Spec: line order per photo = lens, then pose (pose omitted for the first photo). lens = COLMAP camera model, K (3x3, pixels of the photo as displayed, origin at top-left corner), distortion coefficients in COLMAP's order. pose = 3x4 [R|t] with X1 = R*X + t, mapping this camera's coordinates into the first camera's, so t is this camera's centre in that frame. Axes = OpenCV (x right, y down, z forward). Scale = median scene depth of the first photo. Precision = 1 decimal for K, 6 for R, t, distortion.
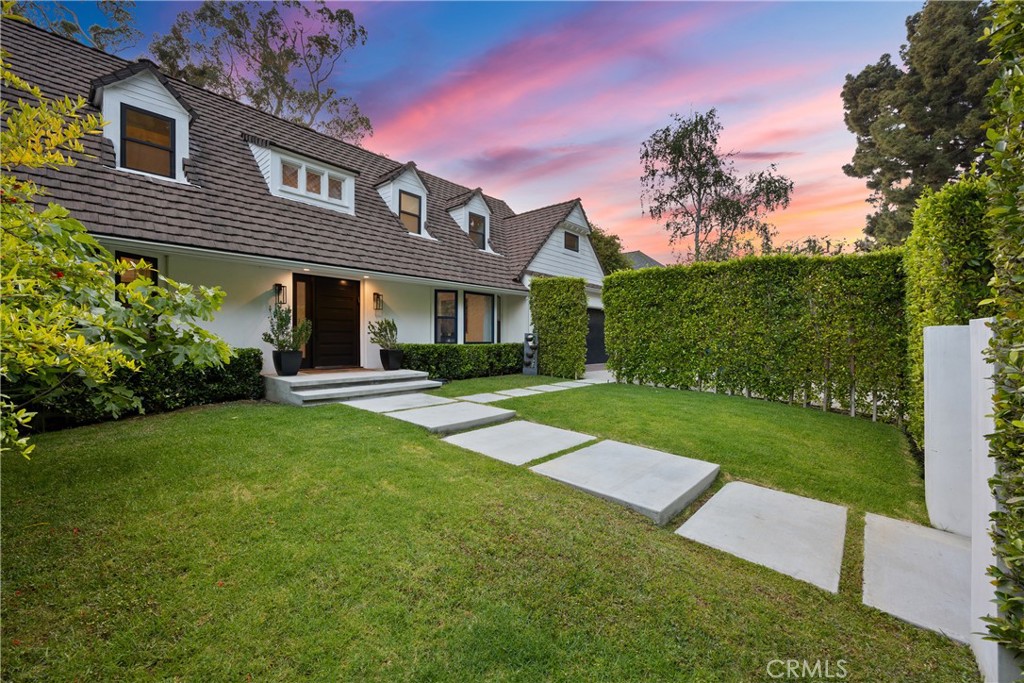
lens RADIAL K [[392.0, 0, 512.0], [0, 392.0, 341.5], [0, 0, 1]] dist [-0.001955, -0.000017]
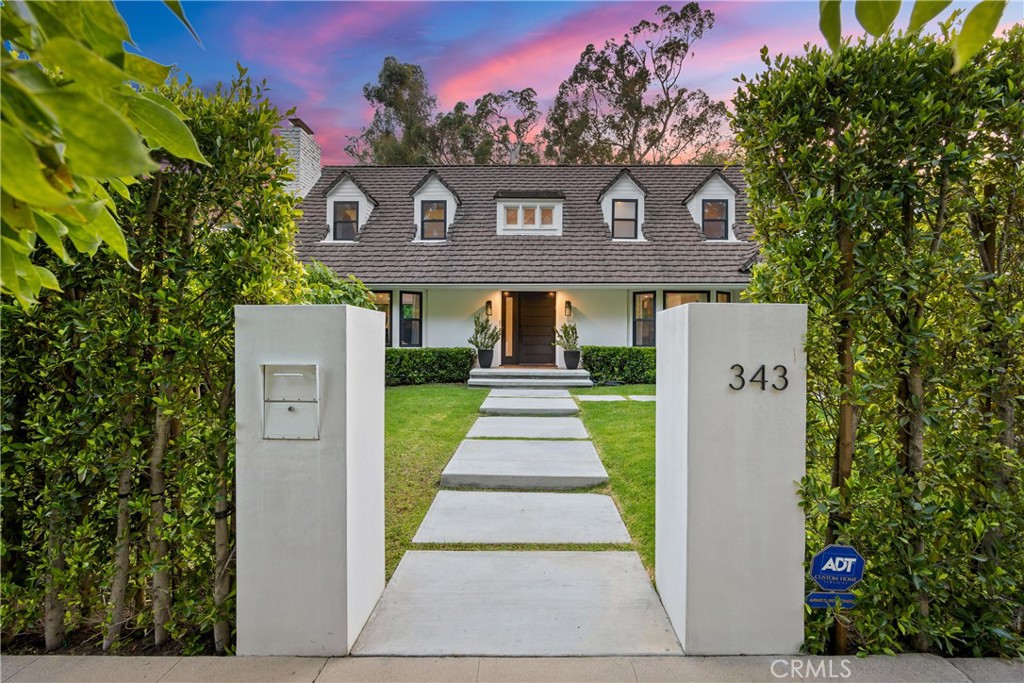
lens RADIAL K [[416.0, 0, 512.0], [0, 416.0, 341.5], [0, 0, 1]] dist [-0.012405, -0.000001]
pose [[0.667211, -0.002673, -0.744864, 0.415181], [-0.008094, 0.999908, -0.010839, 0.007335], [0.744825, 0.013261, 0.667128, 0.076616]]
